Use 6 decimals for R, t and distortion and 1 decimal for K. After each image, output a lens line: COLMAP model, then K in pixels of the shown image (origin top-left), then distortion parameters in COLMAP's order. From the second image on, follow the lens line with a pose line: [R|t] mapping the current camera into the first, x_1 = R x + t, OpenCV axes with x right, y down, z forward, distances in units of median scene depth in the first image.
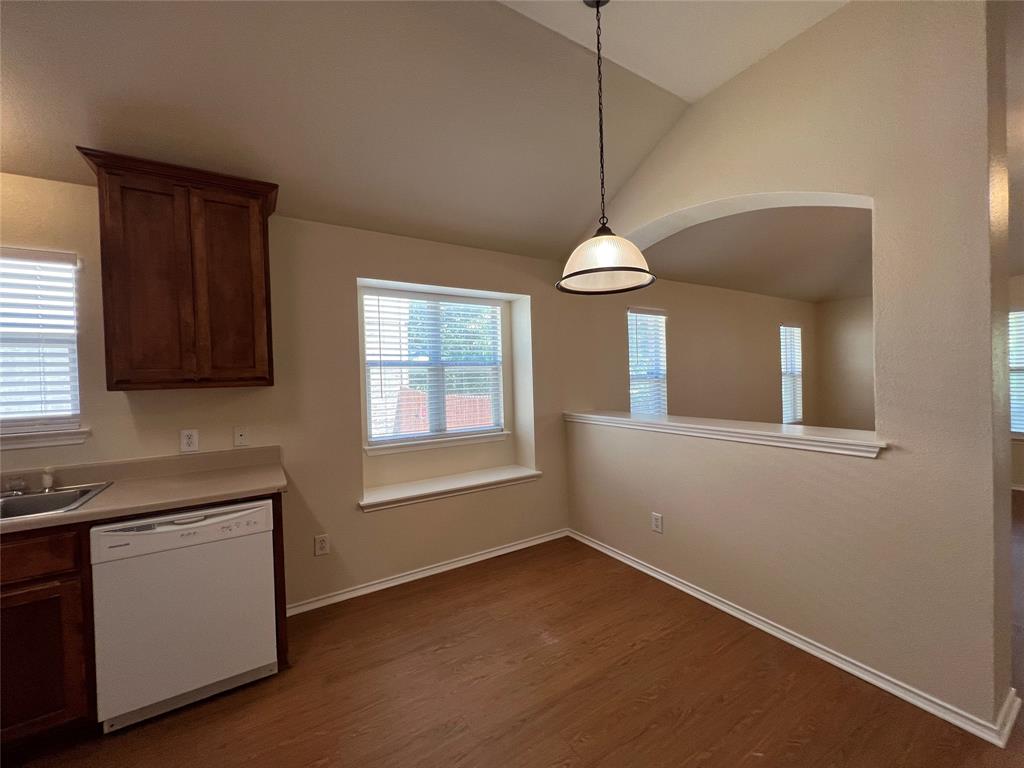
lens RADIAL K [[407.8, 0, 512.9], [0, 407.8, 382.8], [0, 0, 1]] dist [-0.002875, 0.000394]
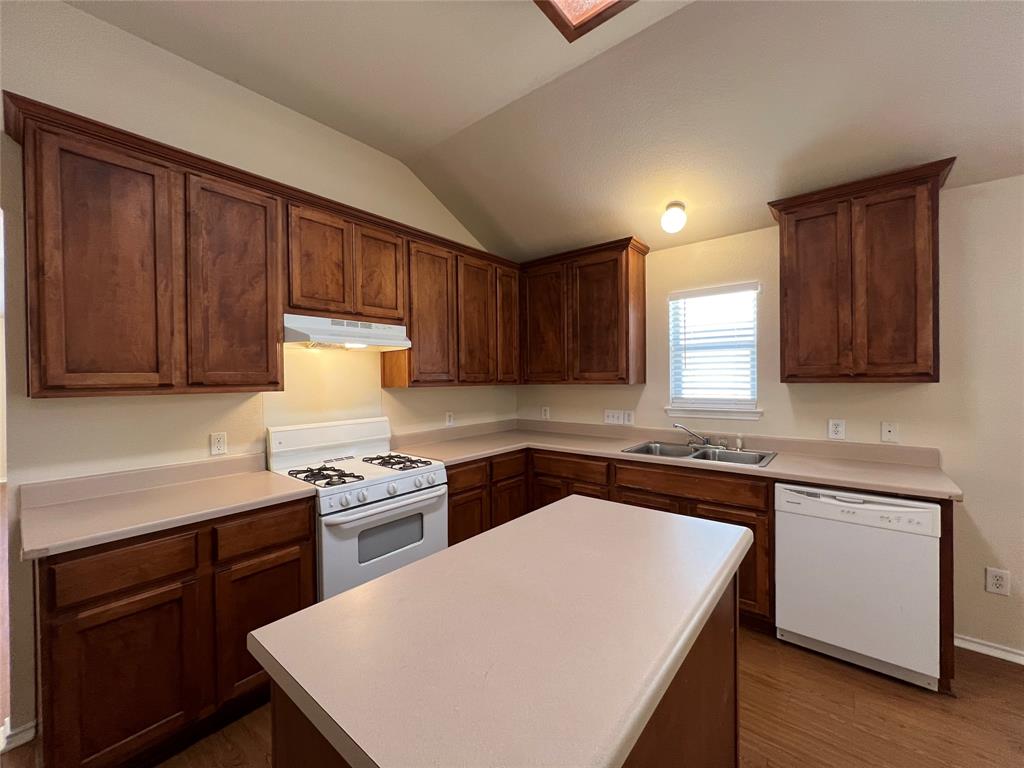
lens RADIAL K [[407.8, 0, 508.4], [0, 407.8, 382.1], [0, 0, 1]] dist [-0.002875, 0.000394]
pose [[0.311979, 0.031723, -0.949559, -0.025595], [-0.016931, 0.999469, 0.027828, -0.003270], [0.949938, 0.007396, 0.312350, -0.222091]]
